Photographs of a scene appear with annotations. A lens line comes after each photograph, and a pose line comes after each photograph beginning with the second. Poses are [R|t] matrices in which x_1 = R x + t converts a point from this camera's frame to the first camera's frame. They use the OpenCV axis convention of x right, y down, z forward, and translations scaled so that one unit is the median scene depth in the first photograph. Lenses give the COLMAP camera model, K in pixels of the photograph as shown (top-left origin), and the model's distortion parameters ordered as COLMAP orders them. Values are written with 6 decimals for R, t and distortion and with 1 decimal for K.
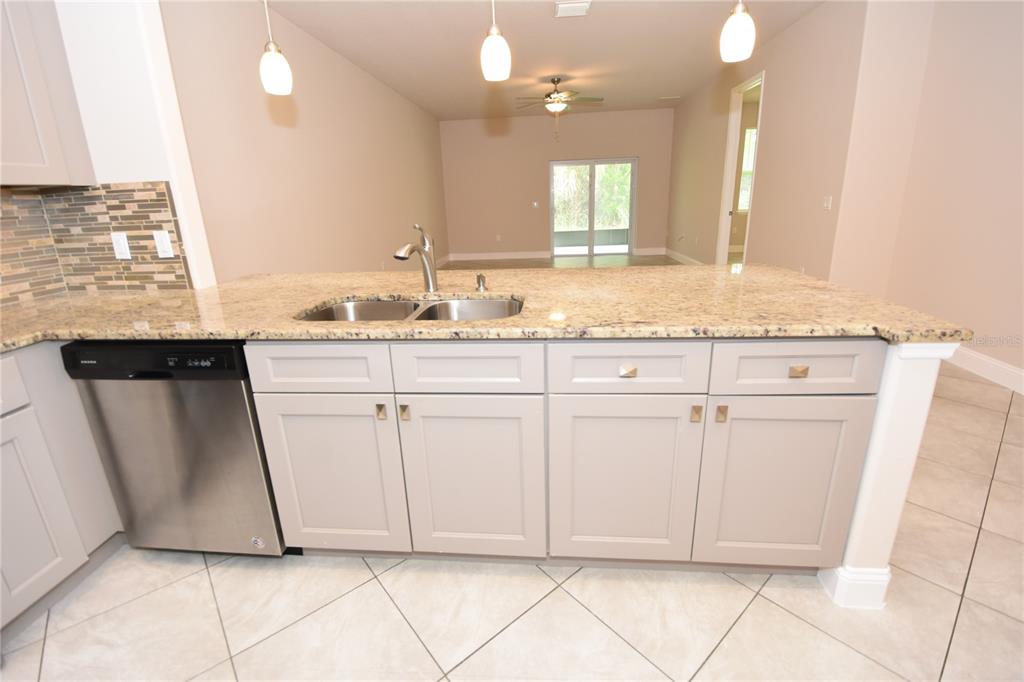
lens RADIAL K [[451.7, 0, 507.8], [0, 451.7, 335.1], [0, 0, 1]] dist [-0.009487, -0.004941]
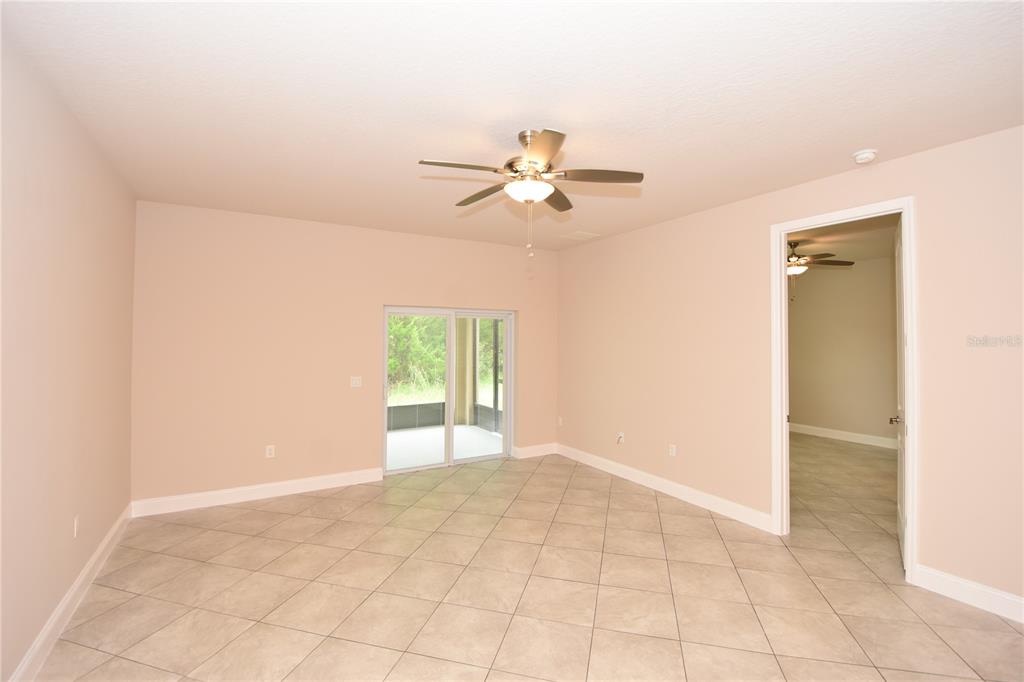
lens RADIAL K [[451.7, 0, 511.9], [0, 451.7, 326.6], [0, 0, 1]] dist [-0.009487, -0.004941]
pose [[0.814057, 0.055068, 0.578168, -0.095352], [0.136207, 0.949629, -0.282226, -0.175135], [-0.564587, 0.308499, 0.765552, 0.471794]]
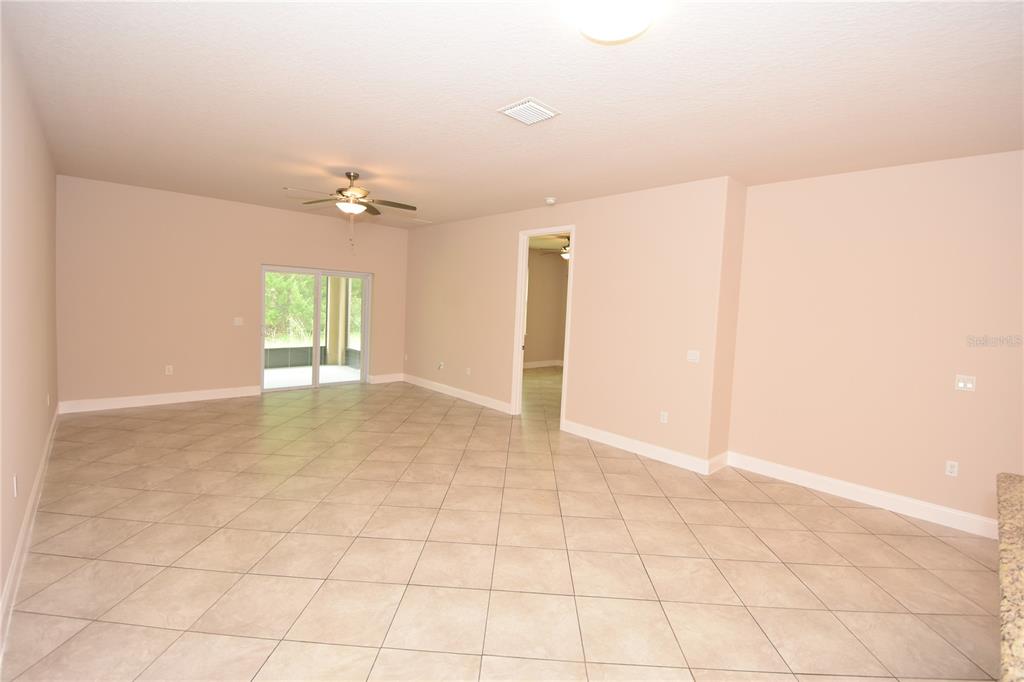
lens RADIAL K [[451.7, 0, 513.7], [0, 451.7, 326.6], [0, 0, 1]] dist [-0.009487, -0.004941]
pose [[0.661435, 0.026187, 0.749545, -0.174430], [0.150572, 0.974406, -0.166915, -0.100315], [-0.734733, 0.223264, 0.640563, 0.244871]]
